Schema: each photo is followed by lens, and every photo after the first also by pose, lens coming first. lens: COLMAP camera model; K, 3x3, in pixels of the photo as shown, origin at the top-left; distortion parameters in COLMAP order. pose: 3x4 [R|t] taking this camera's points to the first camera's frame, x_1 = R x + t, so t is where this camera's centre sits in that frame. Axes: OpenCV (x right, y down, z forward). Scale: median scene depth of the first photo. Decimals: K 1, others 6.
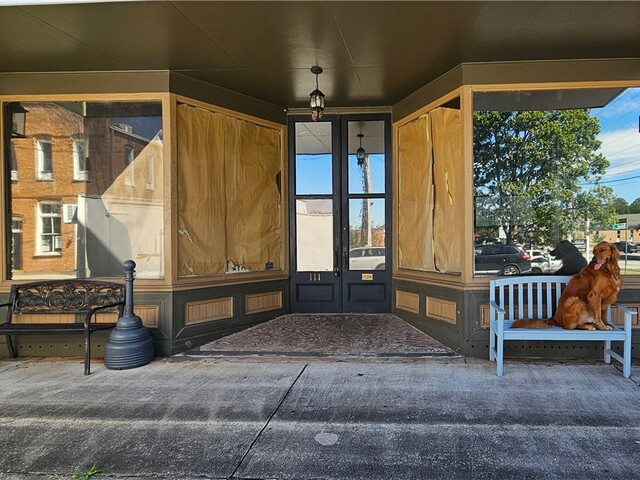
lens RADIAL K [[431.2, 0, 405.5], [0, 431.2, 242.7], [0, 0, 1]] dist [0.000088, -0.001948]
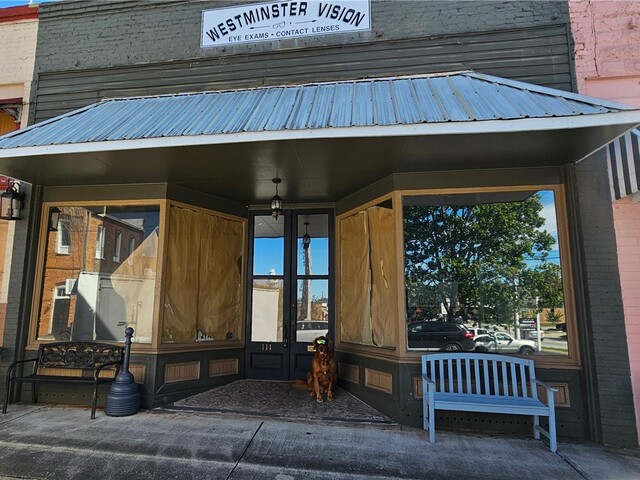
lens RADIAL K [[431.2, 0, 279.3], [0, 431.2, 238.5], [0, 0, 1]] dist [0.000088, -0.001948]
pose [[0.988957, 0.000628, -0.148204, -0.008531], [-0.026494, 0.984632, -0.172622, -0.009751], [0.145818, 0.174643, 0.973775, -0.213234]]
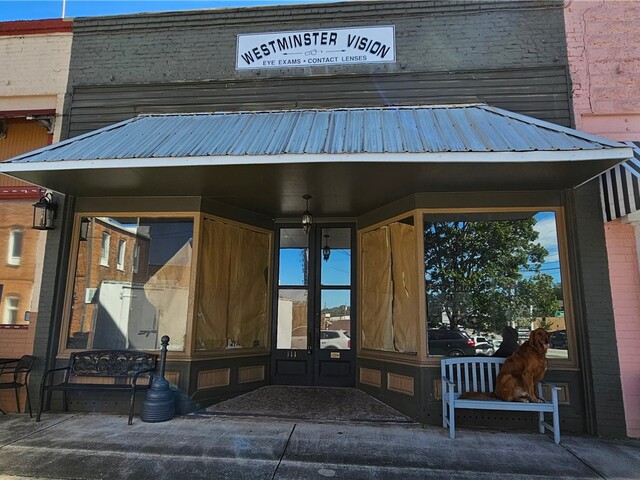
lens RADIAL K [[431.2, 0, 317.4], [0, 431.2, 237.8], [0, 0, 1]] dist [0.000088, -0.001948]
pose [[0.997842, 0.011104, -0.064716, -0.082744], [-0.023644, 0.980244, -0.196375, -0.005064], [0.061257, 0.197481, 0.978391, -0.306801]]
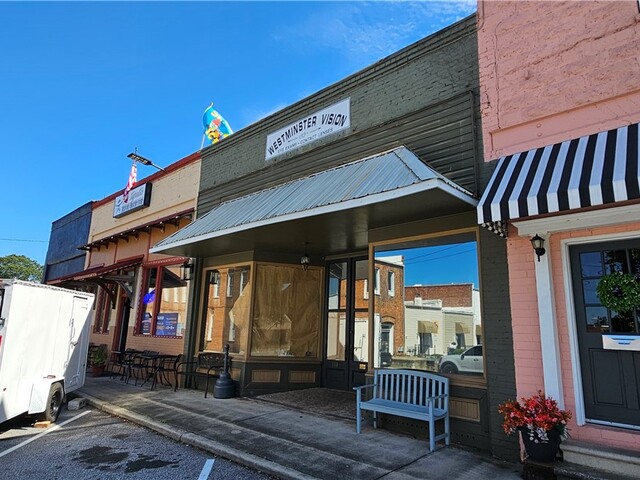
lens RADIAL K [[431.2, 0, 314.0], [0, 431.2, 236.7], [0, 0, 1]] dist [0.000088, -0.001948]
pose [[0.742843, -0.115608, -0.659408, 1.015986], [-0.047720, 0.973328, -0.224402, -0.016013], [0.667763, 0.198162, 0.717513, -0.292108]]
